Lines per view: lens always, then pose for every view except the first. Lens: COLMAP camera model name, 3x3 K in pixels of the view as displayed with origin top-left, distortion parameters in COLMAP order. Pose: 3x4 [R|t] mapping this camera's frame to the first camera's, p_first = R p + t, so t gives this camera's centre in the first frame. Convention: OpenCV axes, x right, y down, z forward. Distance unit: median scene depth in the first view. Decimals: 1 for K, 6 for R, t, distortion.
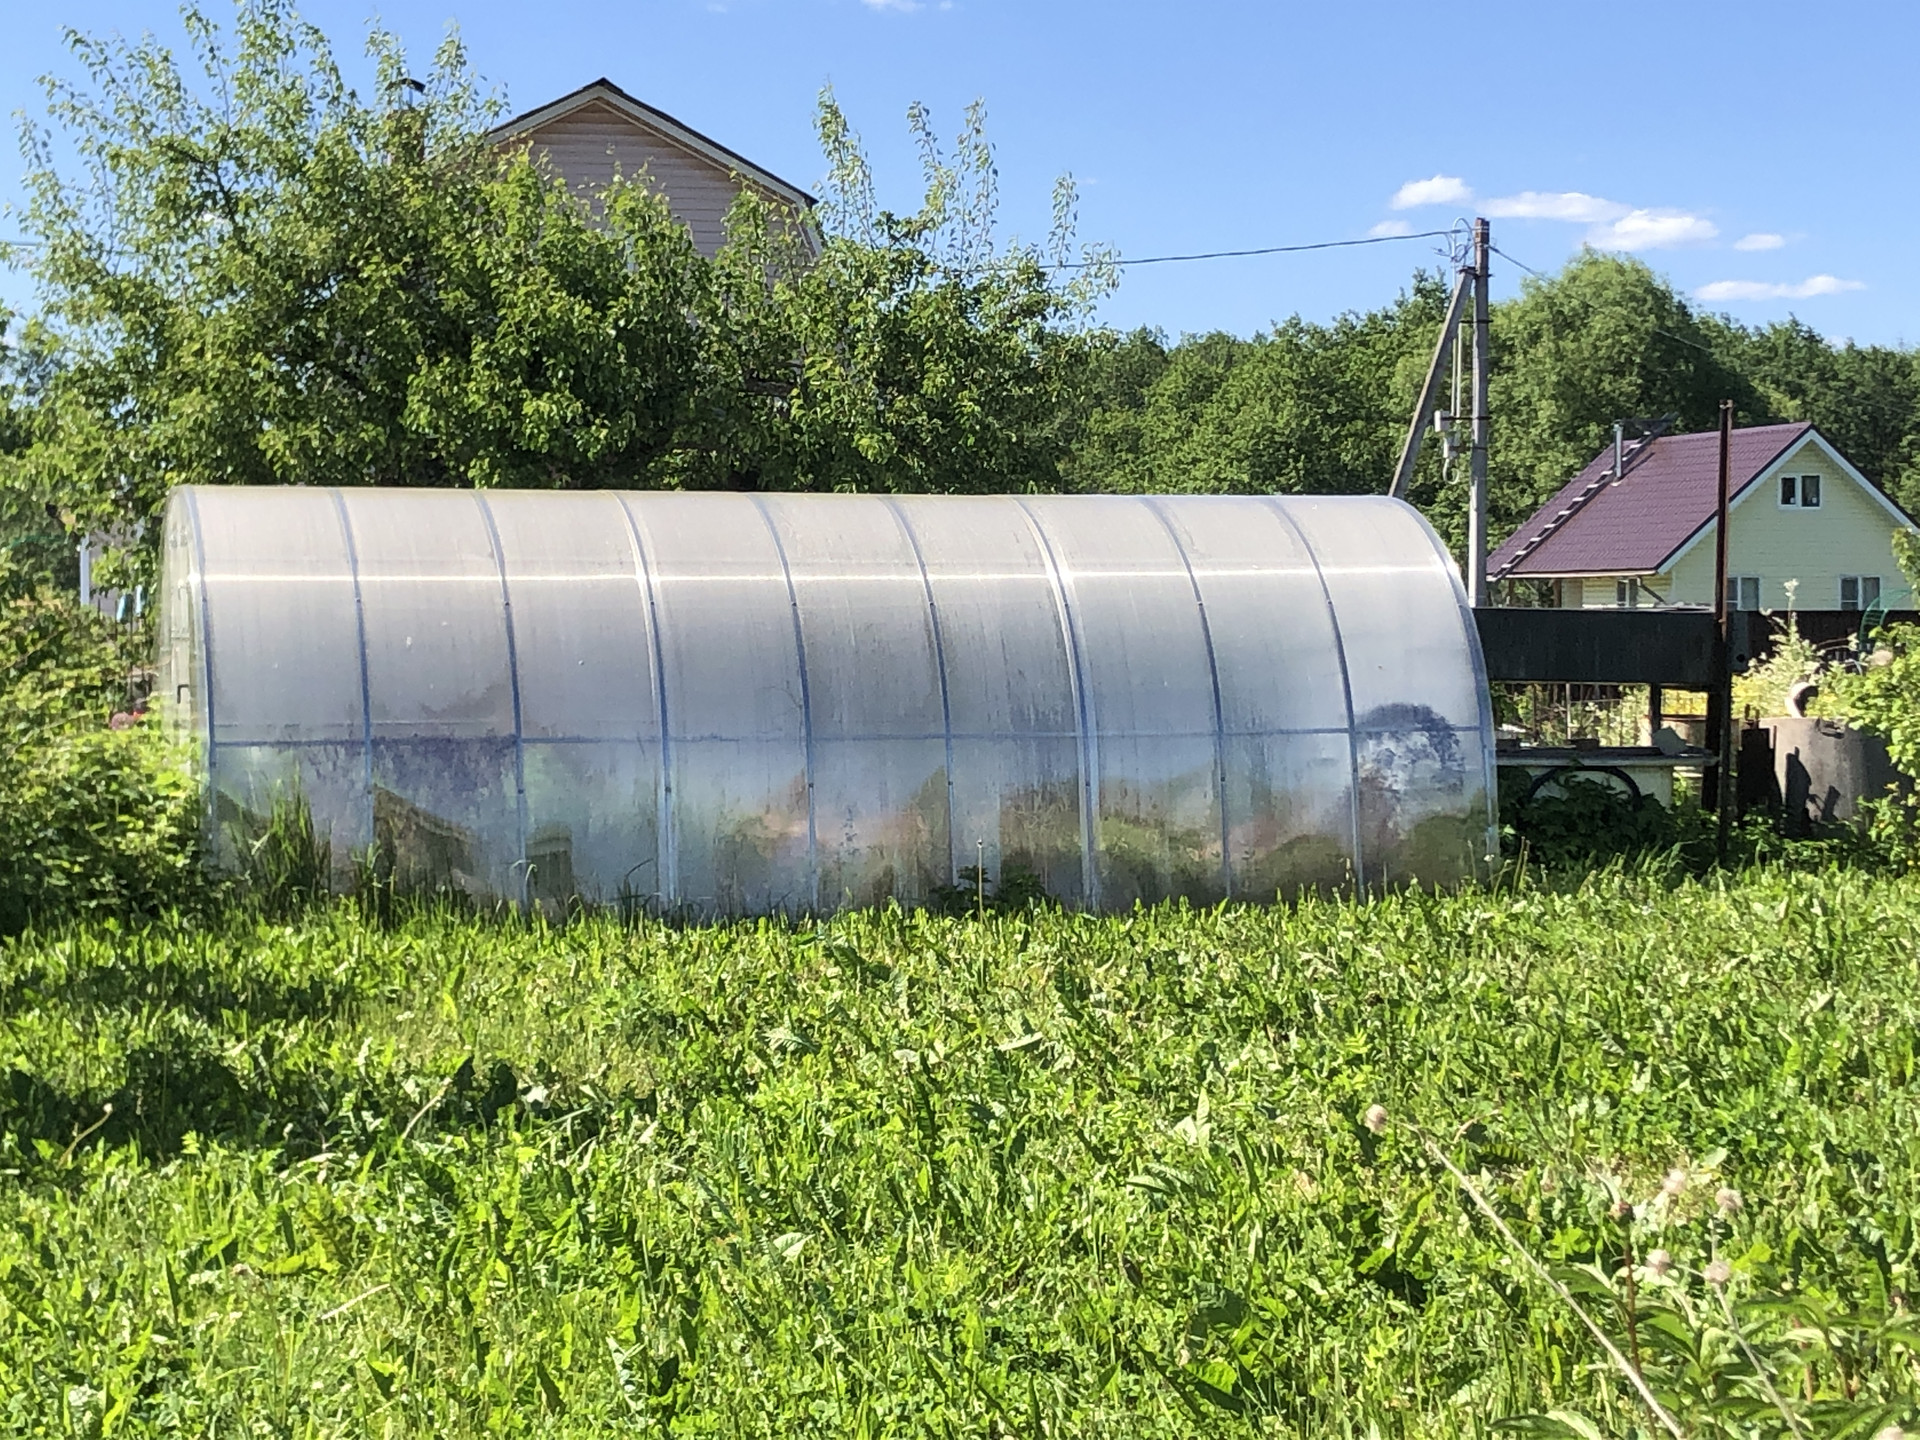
lens RADIAL K [[3715.2, 0, 956.9], [0, 3715.2, 712.9], [0, 0, 1]] dist [0.092723, 0.000000]
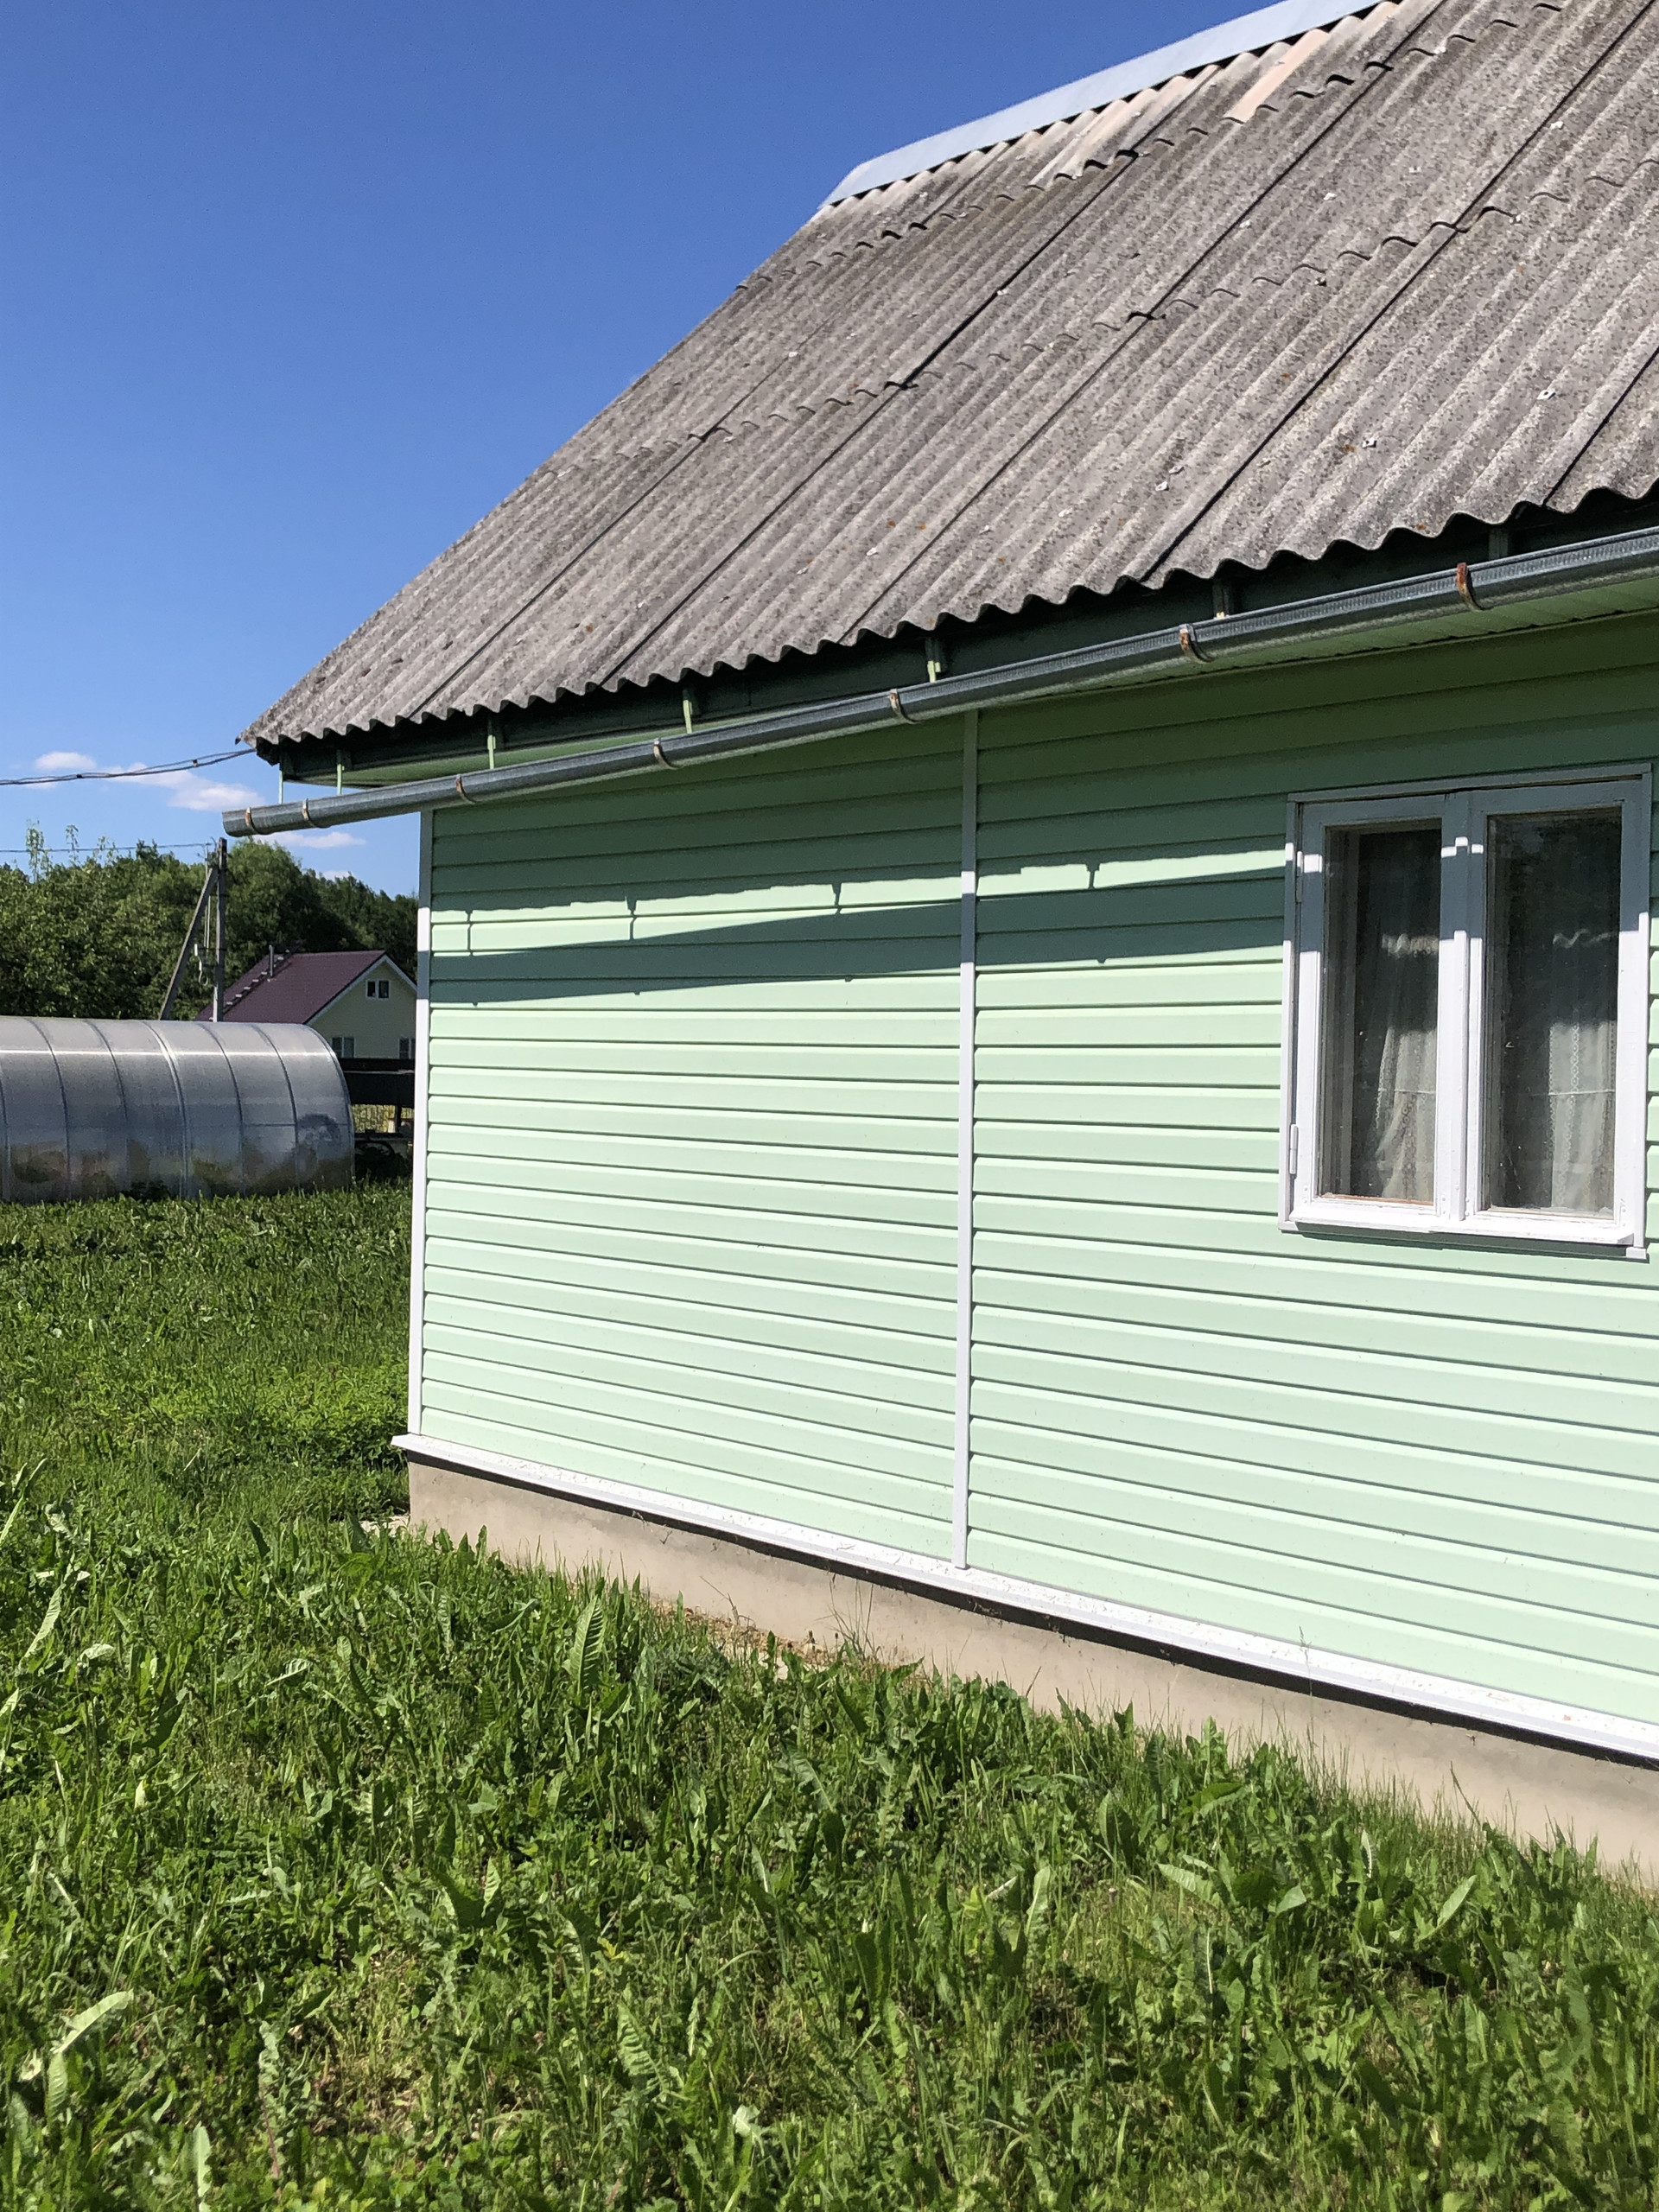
lens RADIAL K [[2488.6, 0, 827.0], [0, 2488.6, 1102.7], [0, 0, 1]] dist [0.013220, 0.000000]
pose [[0.911493, 0.012440, 0.411128, -0.196943], [-0.010798, 0.999922, -0.006317, -0.002454], [-0.411174, 0.001318, 0.911556, -0.488278]]
